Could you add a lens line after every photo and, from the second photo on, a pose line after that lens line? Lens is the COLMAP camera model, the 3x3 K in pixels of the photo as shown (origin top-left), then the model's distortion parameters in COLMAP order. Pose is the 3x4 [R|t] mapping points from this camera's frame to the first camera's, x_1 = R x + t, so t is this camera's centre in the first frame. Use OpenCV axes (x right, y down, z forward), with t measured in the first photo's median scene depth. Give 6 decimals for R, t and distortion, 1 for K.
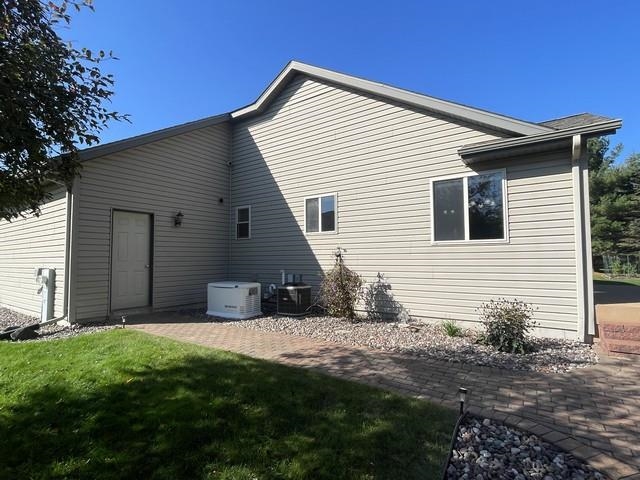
lens RADIAL K [[326.9, 0, 321.9], [0, 326.9, 242.4], [0, 0, 1]] dist [-0.003305, -0.001449]
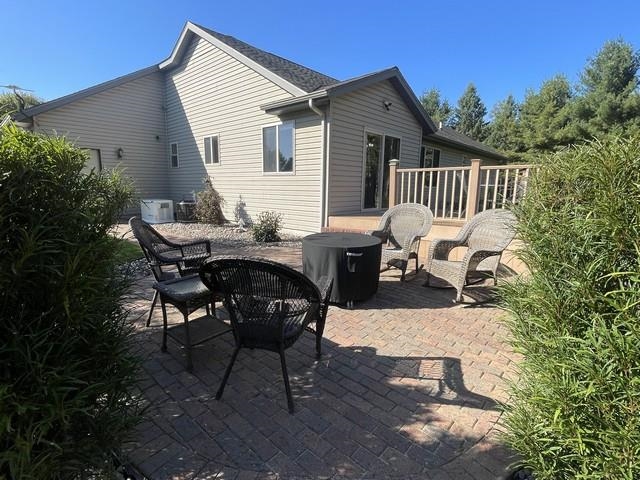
lens RADIAL K [[326.9, 0, 317.7], [0, 326.9, 241.4], [0, 0, 1]] dist [-0.003305, -0.001449]
pose [[0.990523, 0.041555, -0.130907, 0.639168], [-0.012213, 0.976002, 0.217417, -0.018340], [0.136800, -0.213758, 0.967261, -0.331216]]
